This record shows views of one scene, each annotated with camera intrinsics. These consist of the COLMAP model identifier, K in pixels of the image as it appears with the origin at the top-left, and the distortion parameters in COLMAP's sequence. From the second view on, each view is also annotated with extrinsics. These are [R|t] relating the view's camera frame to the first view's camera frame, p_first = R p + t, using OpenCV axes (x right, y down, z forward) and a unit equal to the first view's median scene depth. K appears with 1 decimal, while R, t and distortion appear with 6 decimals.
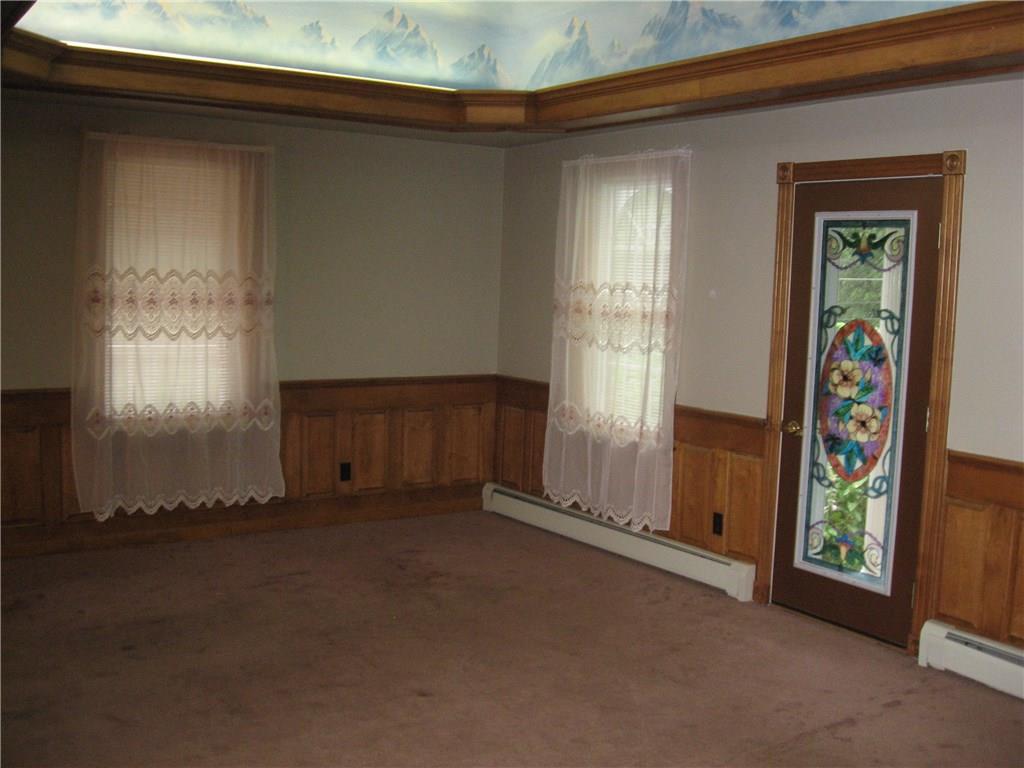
lens RADIAL K [[1052.8, 0, 536.9], [0, 1052.8, 383.1], [0, 0, 1]] dist [-0.162217, 0.000029]
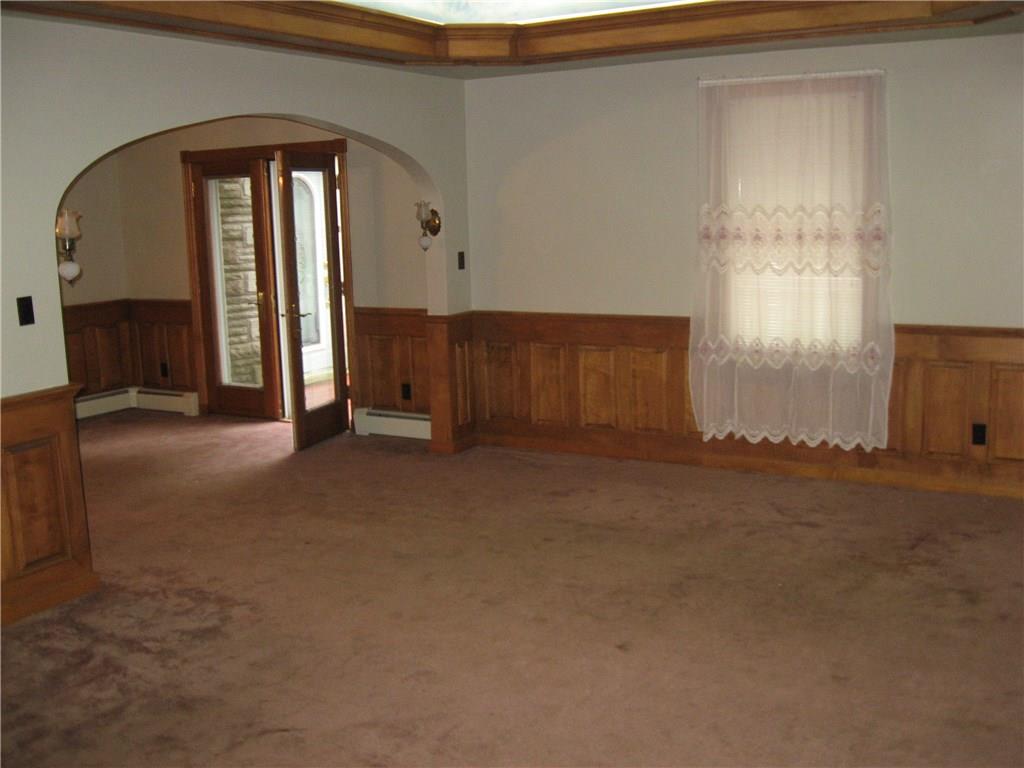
lens RADIAL K [[1052.8, 0, 536.9], [0, 1052.8, 383.1], [0, 0, 1]] dist [-0.162217, 0.000029]
pose [[0.408246, 0.103657, -0.906968, 0.483196], [-0.050073, 0.994579, 0.091131, -0.018016], [0.911497, 0.008210, 0.411224, 0.362375]]
